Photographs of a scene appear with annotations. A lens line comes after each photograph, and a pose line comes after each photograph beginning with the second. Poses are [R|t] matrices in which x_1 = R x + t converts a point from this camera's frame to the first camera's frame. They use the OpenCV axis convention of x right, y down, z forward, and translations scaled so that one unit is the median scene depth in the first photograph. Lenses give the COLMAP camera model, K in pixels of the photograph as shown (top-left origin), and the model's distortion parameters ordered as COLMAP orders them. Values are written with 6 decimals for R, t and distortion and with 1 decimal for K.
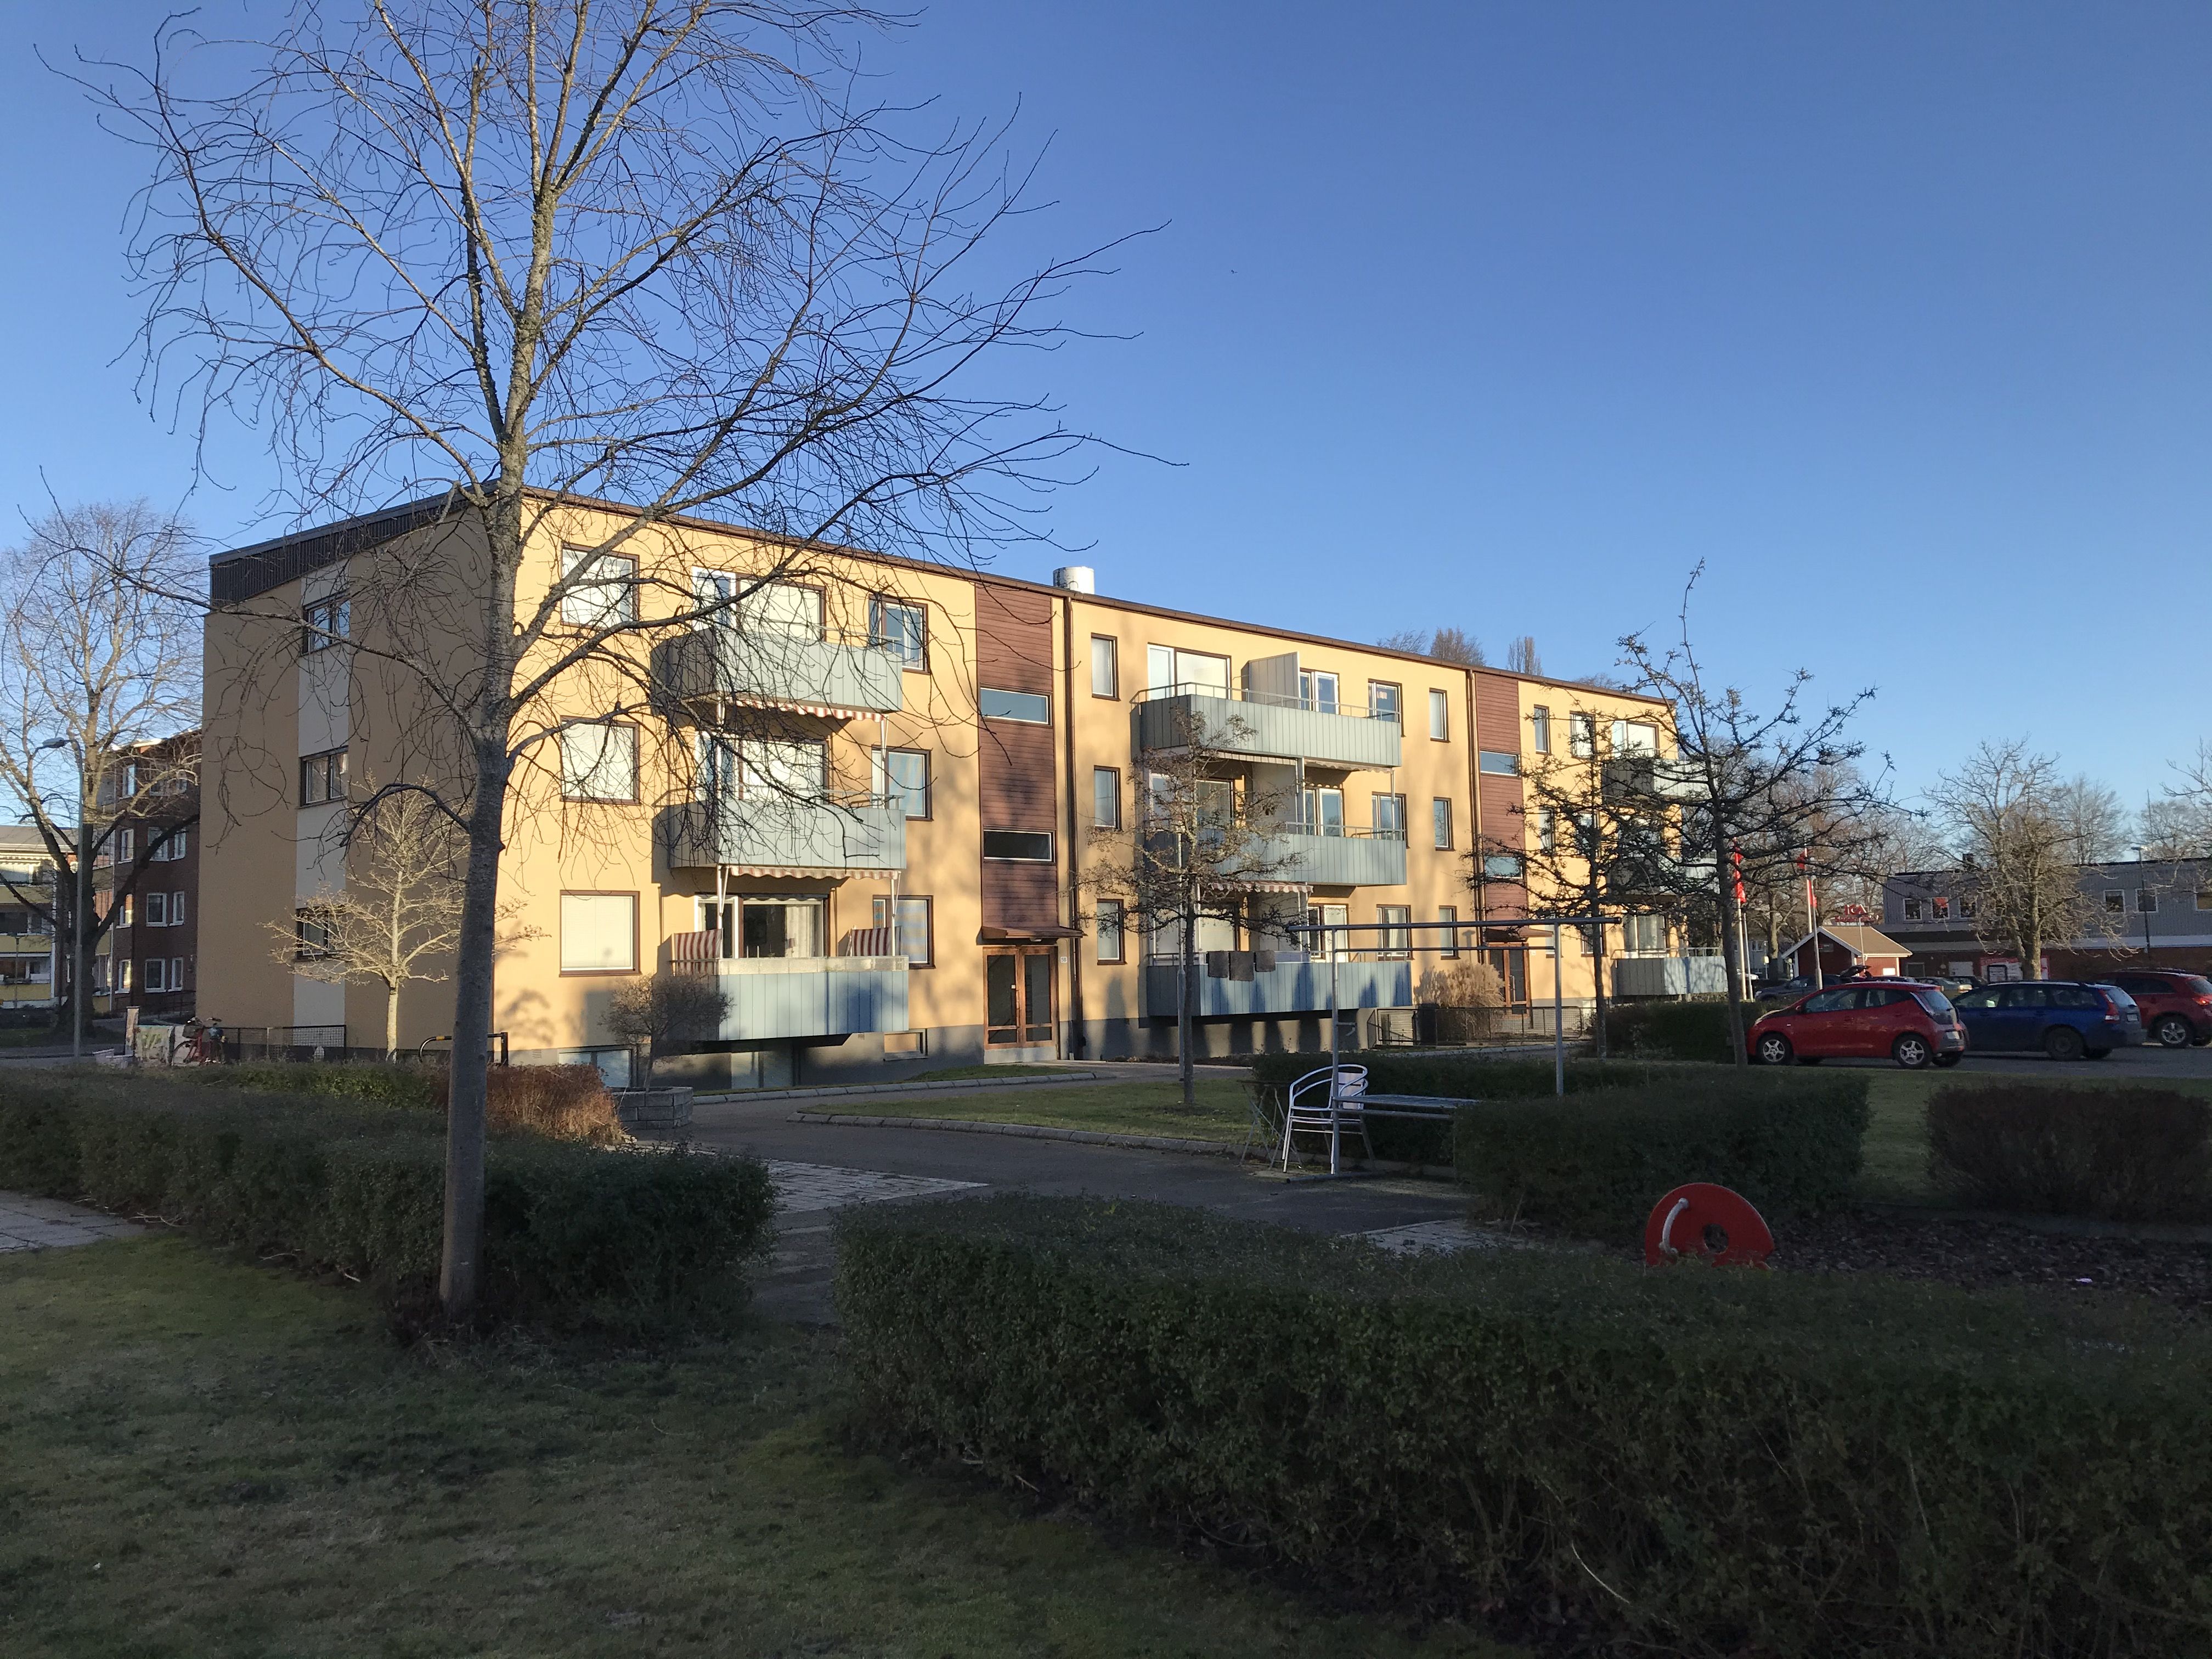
lens RADIAL K [[1794.3, 0, 1106.0], [0, 1794.3, 829.5], [0, 0, 1]] dist [-0.004006, -0.000155]
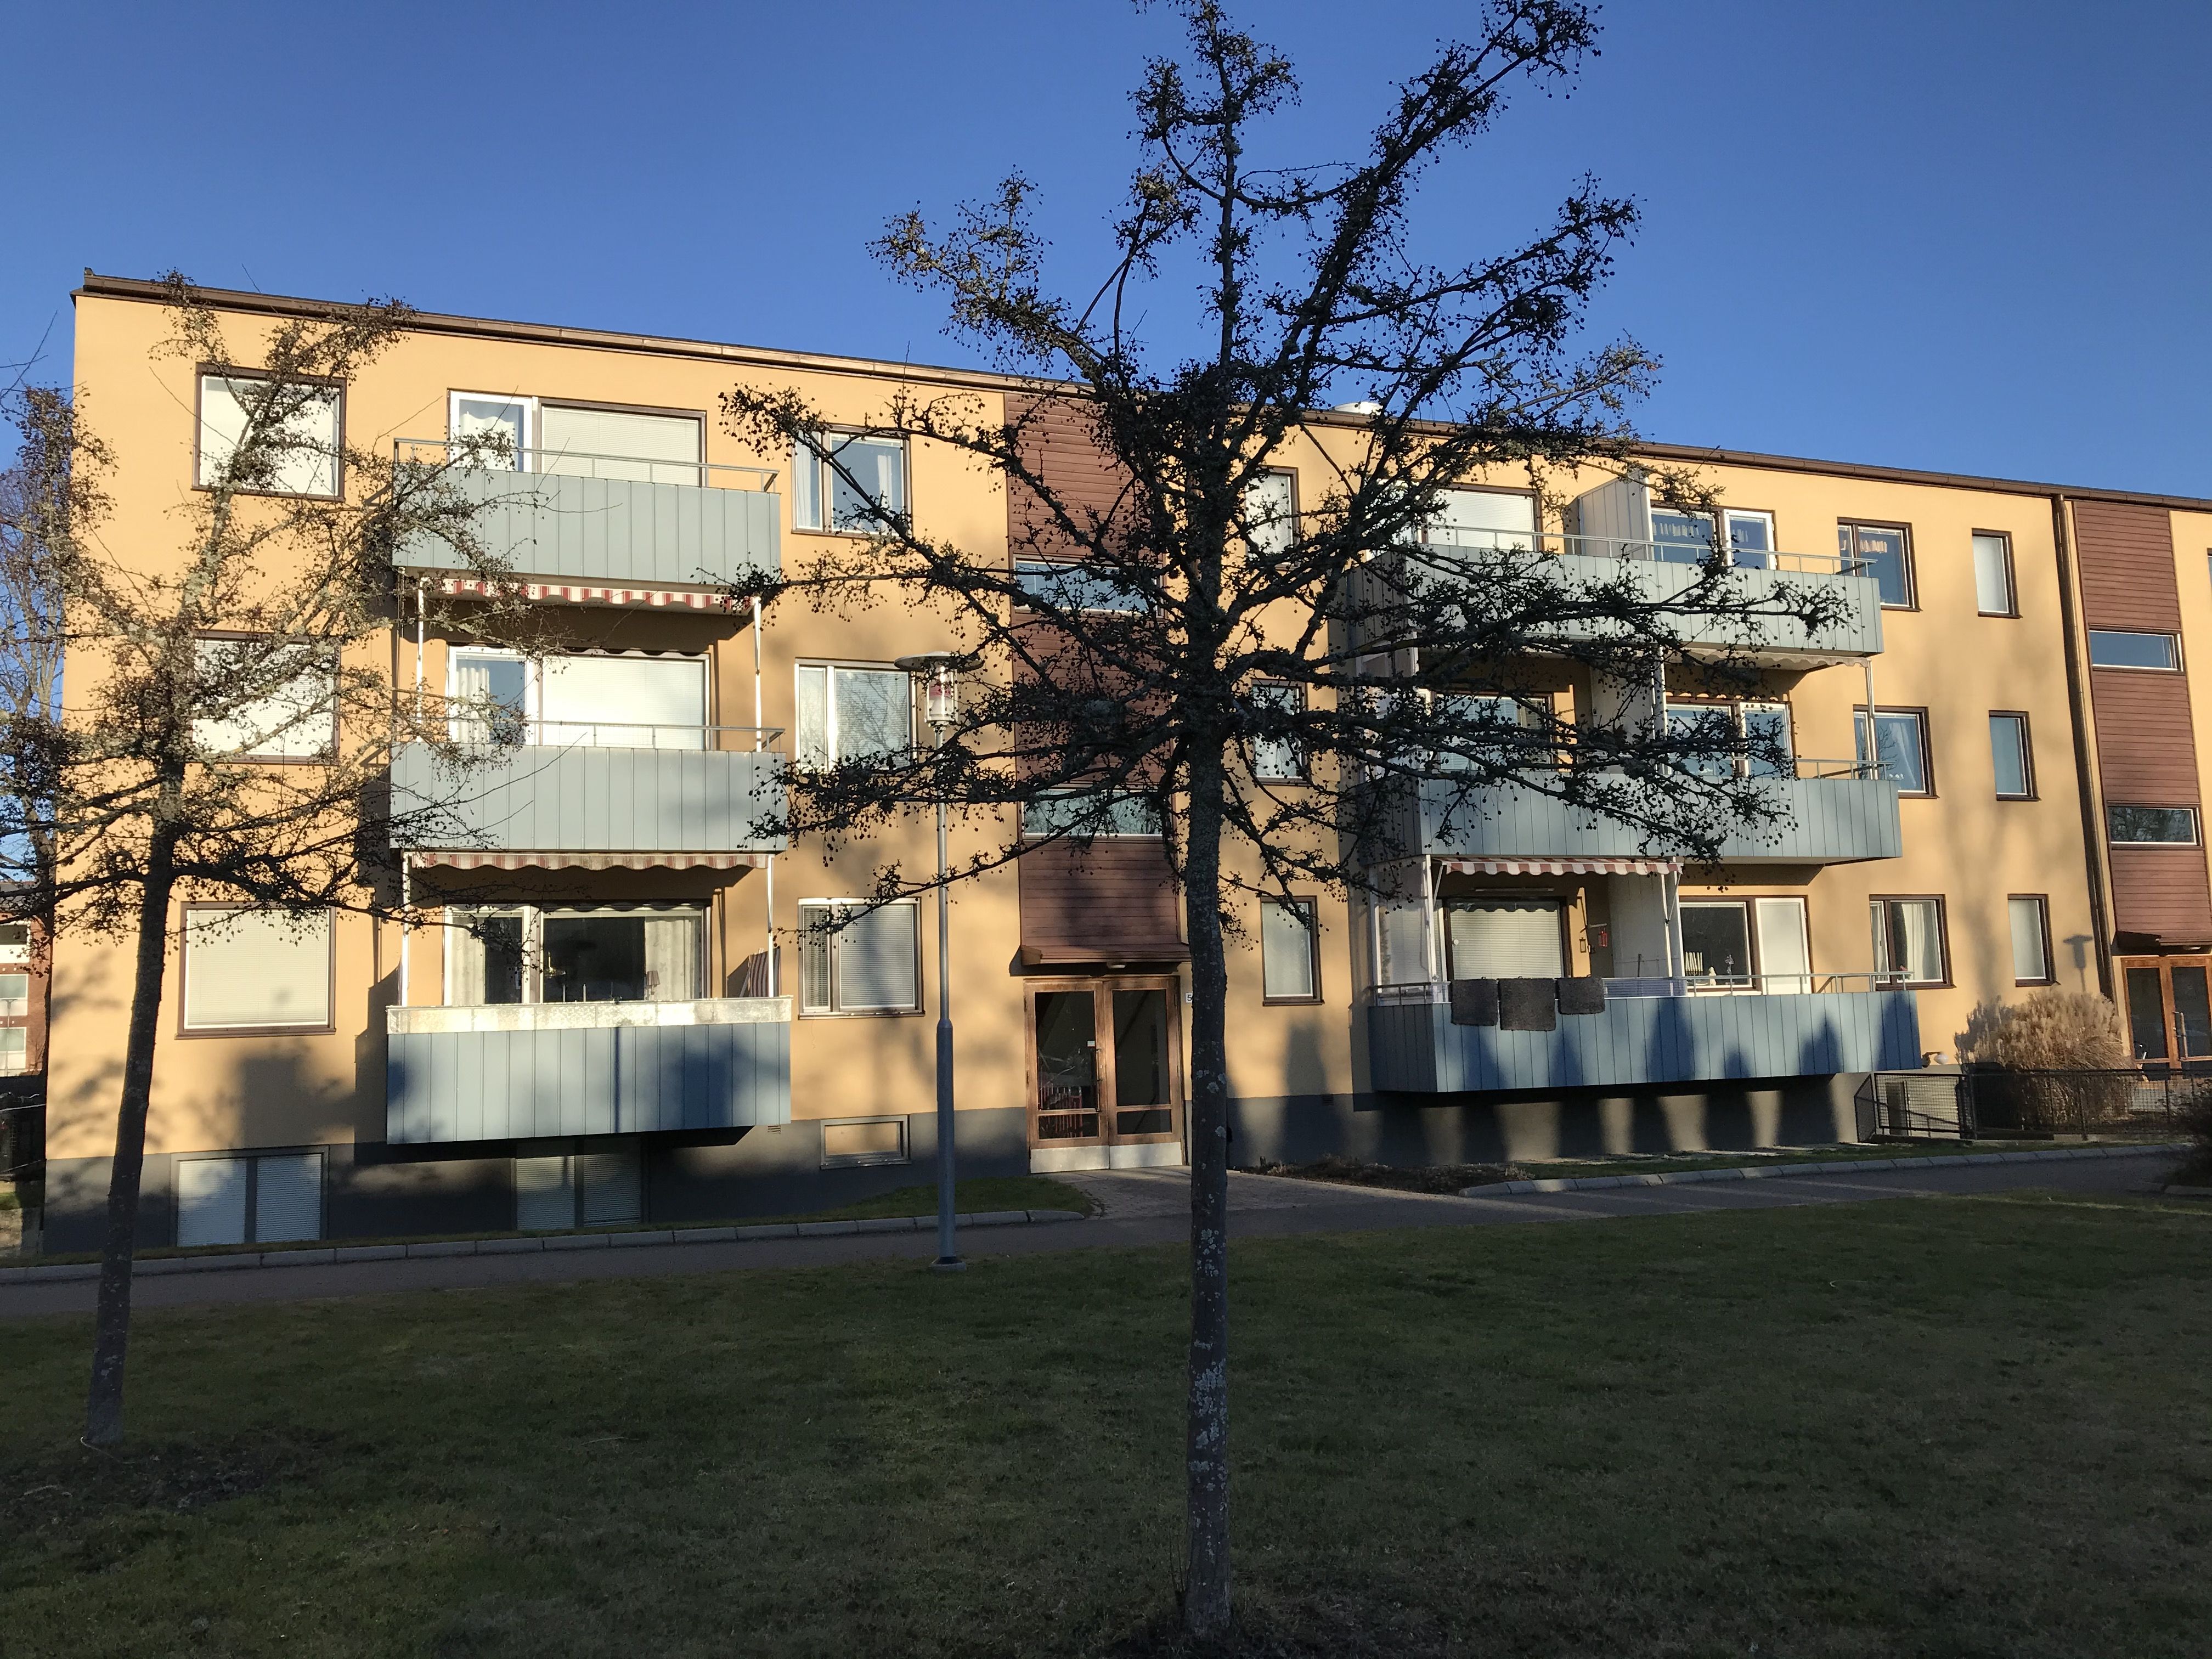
lens RADIAL K [[1794.3, 0, 1106.0], [0, 1794.3, 829.5], [0, 0, 1]] dist [-0.004006, -0.000155]
pose [[0.912448, -0.056294, -0.405302, 0.190154], [0.045849, 0.998320, -0.035440, 0.035083], [0.406616, 0.013754, 0.913496, 0.424486]]
